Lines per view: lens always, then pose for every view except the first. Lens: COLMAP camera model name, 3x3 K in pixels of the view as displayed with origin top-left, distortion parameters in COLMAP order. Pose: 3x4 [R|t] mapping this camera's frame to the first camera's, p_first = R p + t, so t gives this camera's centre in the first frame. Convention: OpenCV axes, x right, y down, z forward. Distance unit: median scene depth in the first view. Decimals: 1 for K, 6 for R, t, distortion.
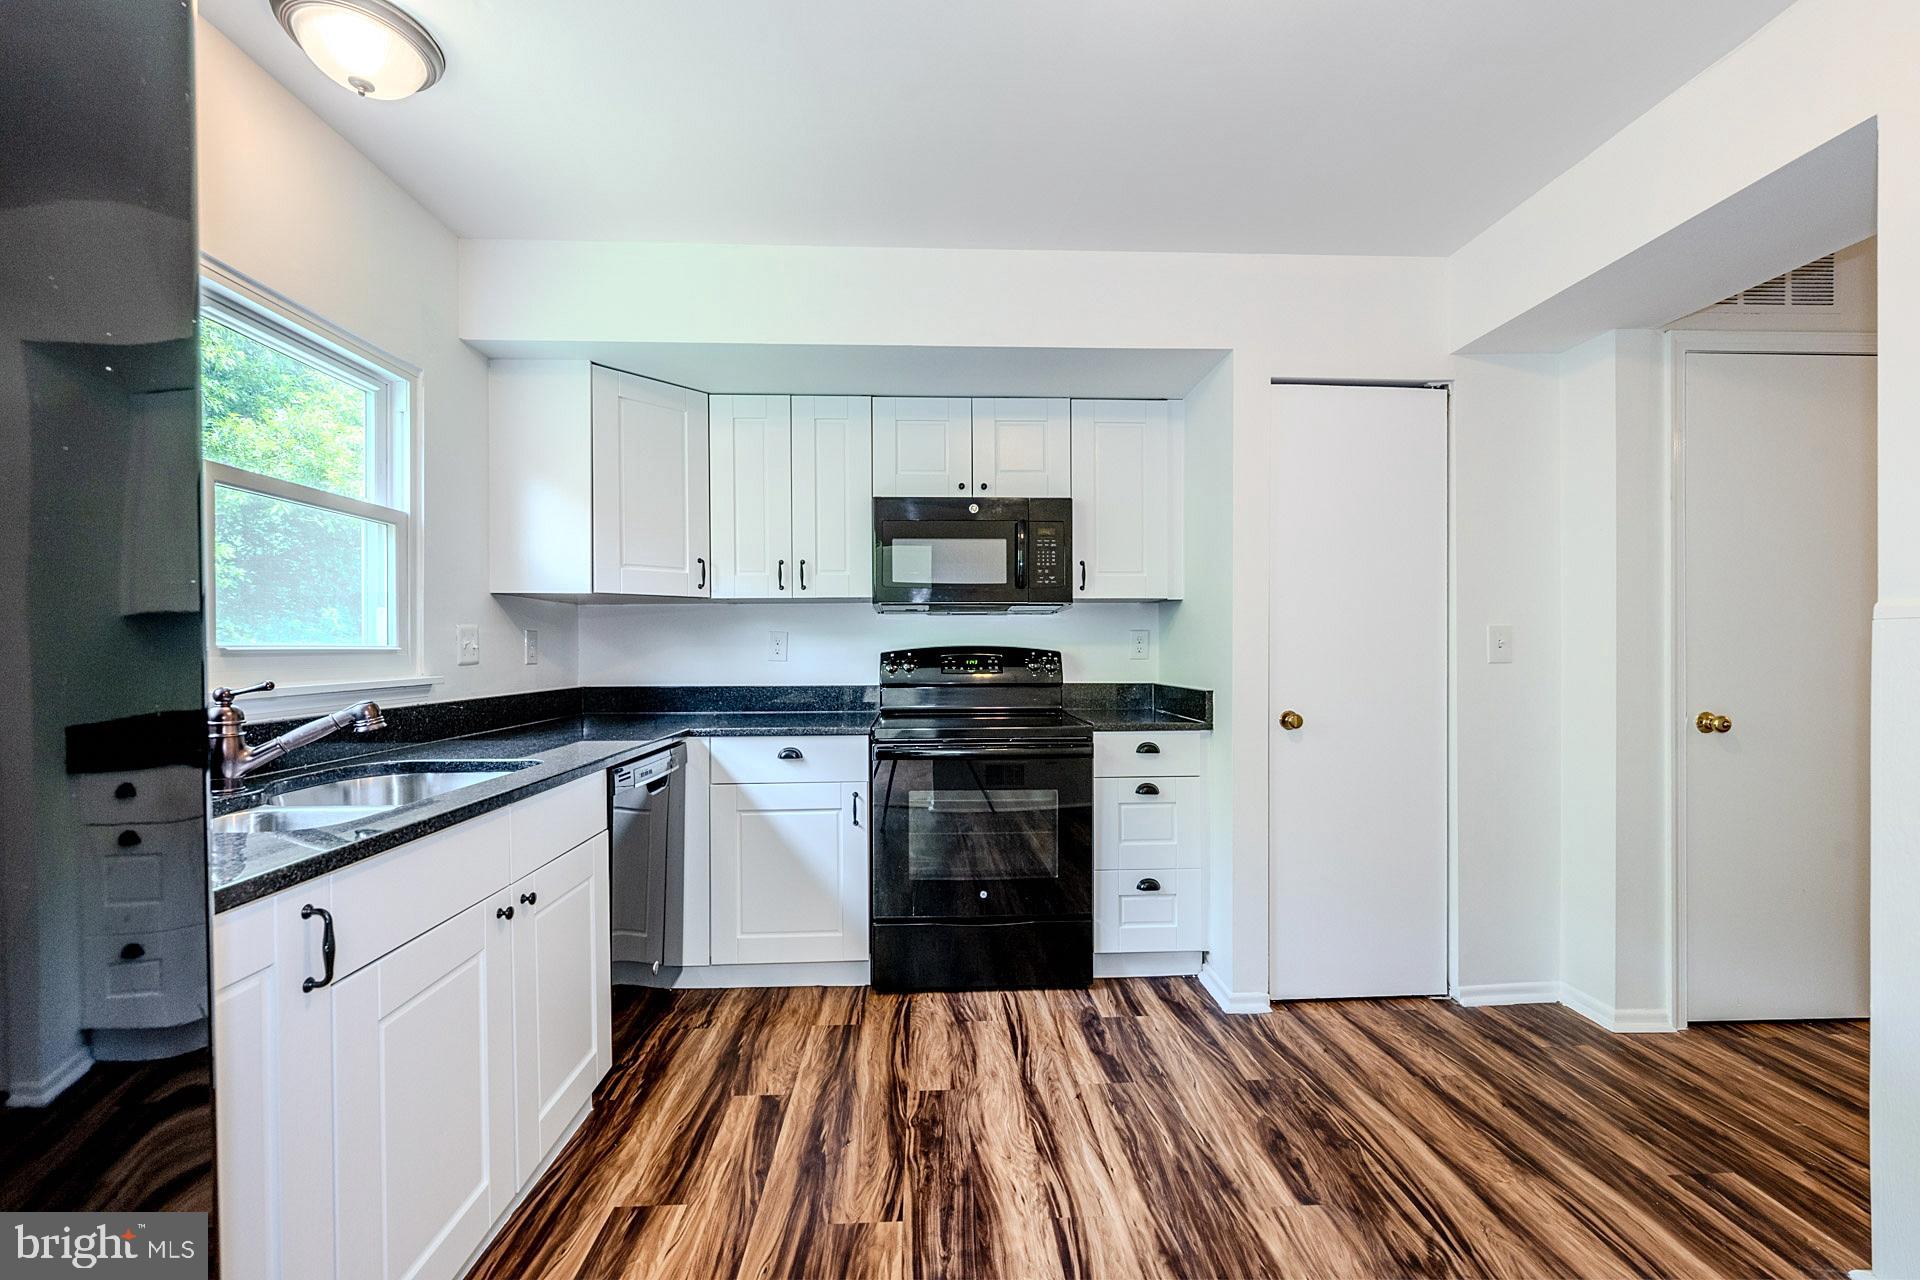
lens RADIAL K [[761.0, 0, 965.9], [0, 761.0, 641.8], [0, 0, 1]] dist [-0.018779, -0.000195]
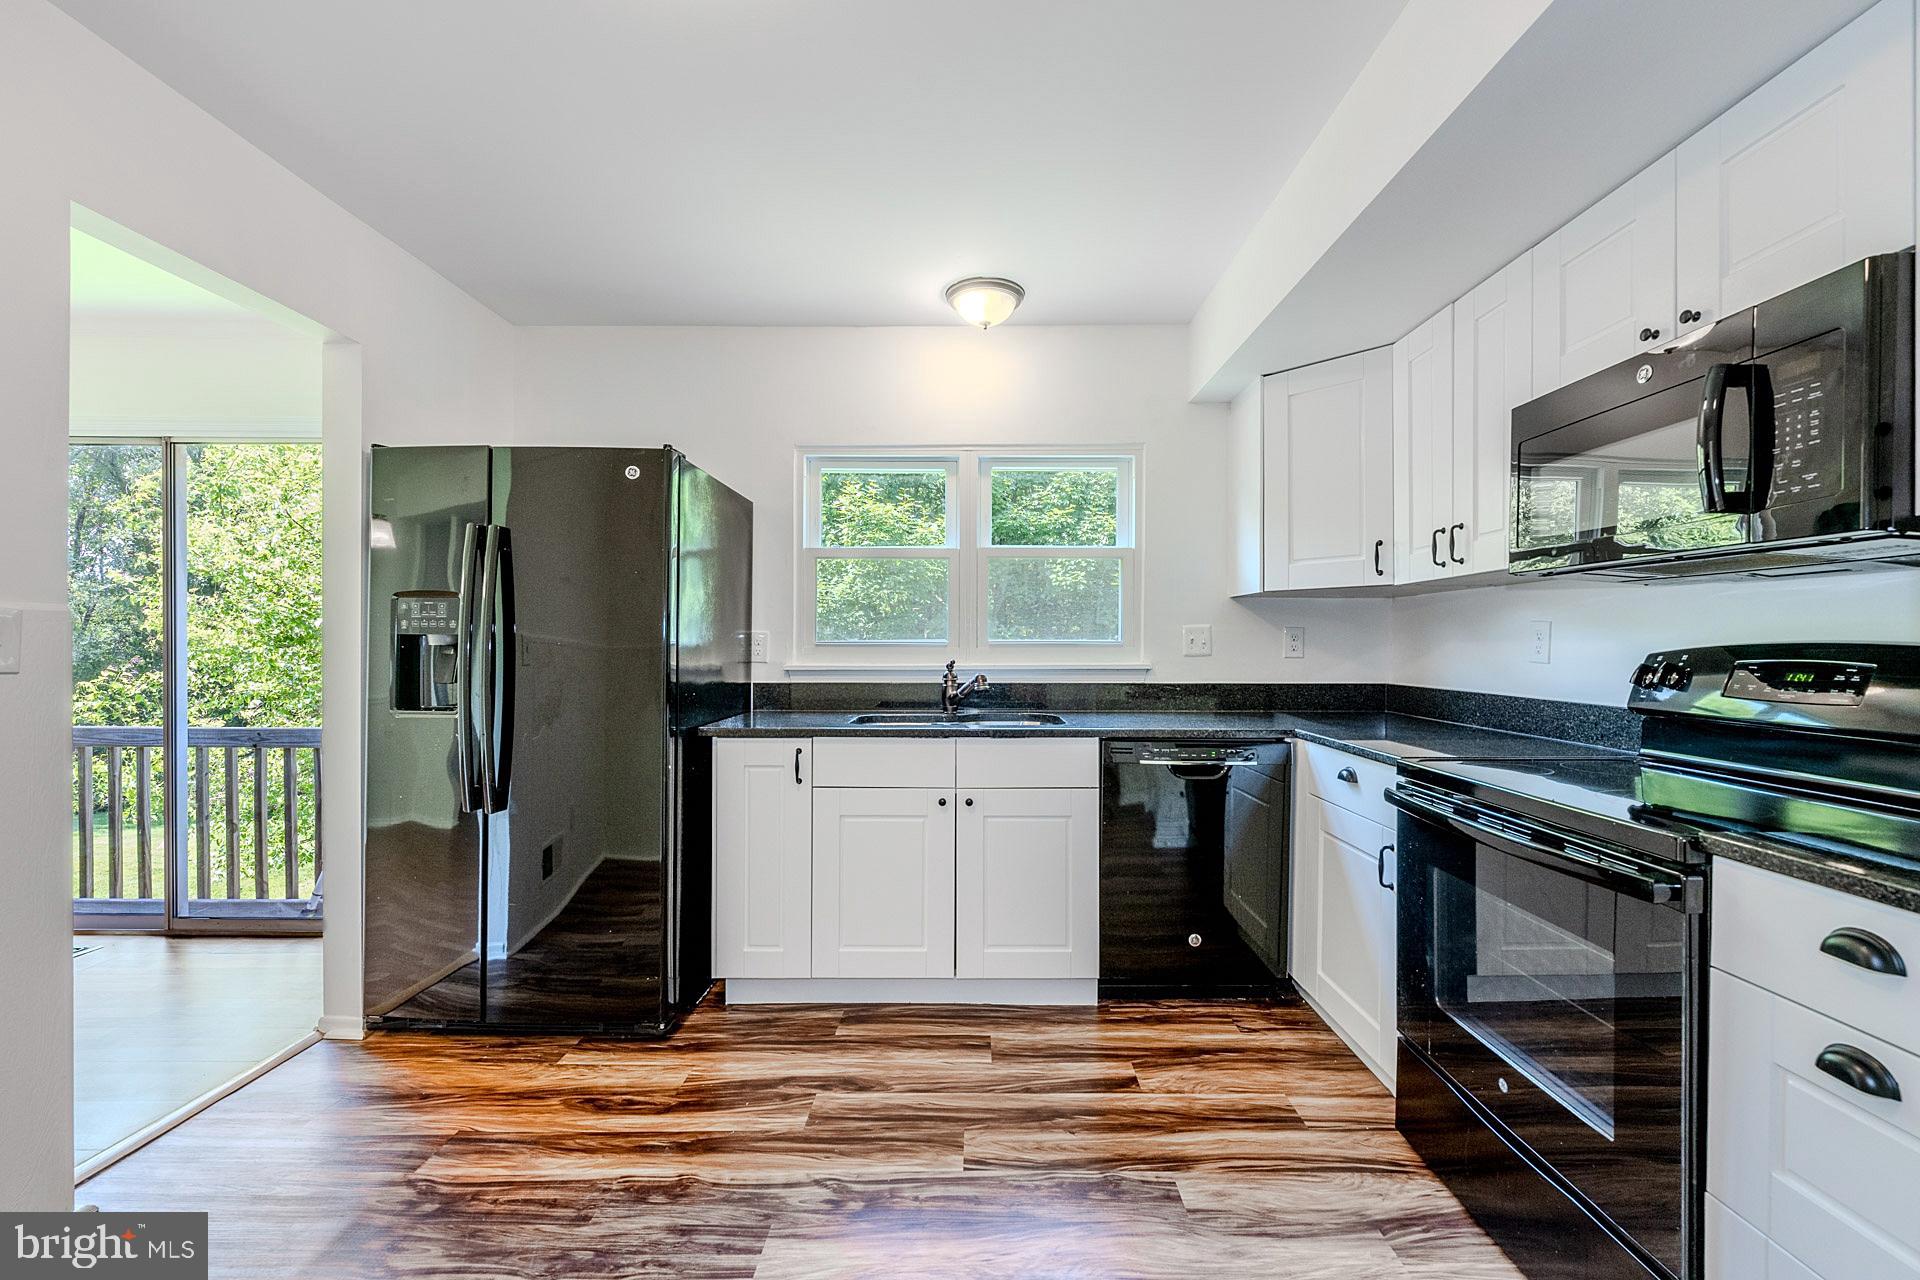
lens RADIAL K [[761.0, 0, 952.4], [0, 761.0, 642.4], [0, 0, 1]] dist [-0.018779, -0.000195]
pose [[-0.057707, 0.004292, -0.998324, 0.696860], [0.005314, 0.999978, 0.003992, 0.000859], [0.998319, -0.005074, -0.057728, 0.730899]]
